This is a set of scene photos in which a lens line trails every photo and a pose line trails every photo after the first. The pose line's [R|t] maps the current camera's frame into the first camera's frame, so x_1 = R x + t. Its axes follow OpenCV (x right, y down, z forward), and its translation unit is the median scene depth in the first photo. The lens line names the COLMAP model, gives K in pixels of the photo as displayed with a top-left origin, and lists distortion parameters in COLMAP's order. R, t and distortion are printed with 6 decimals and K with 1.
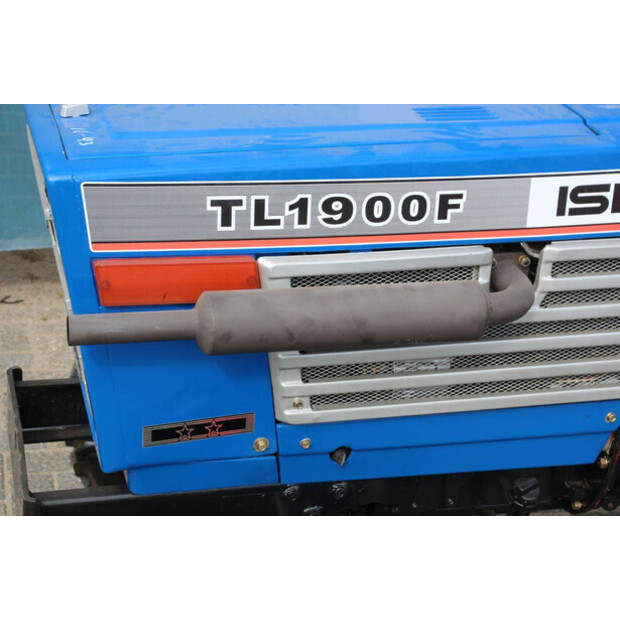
lens RADIAL K [[1516.1, 0, 308.6], [0, 1516.1, 307.9], [0, 0, 1]] dist [0.463431, 0.000000]
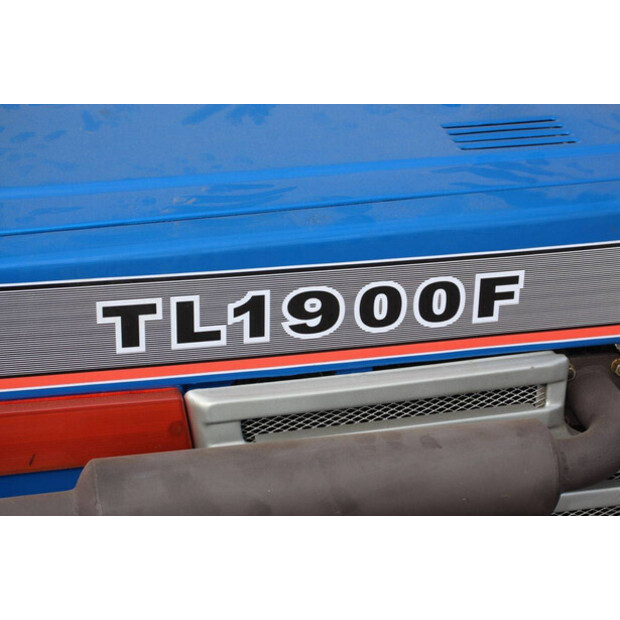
lens RADIAL K [[1516.1, 0, 310.9], [0, 1516.1, 310.2], [0, 0, 1]] dist [0.463431, 0.000000]
pose [[0.998272, -0.006176, -0.058438, 0.053987], [0.011949, 0.995019, 0.098964, -0.126138], [0.057536, -0.099491, 0.993374, 0.382792]]
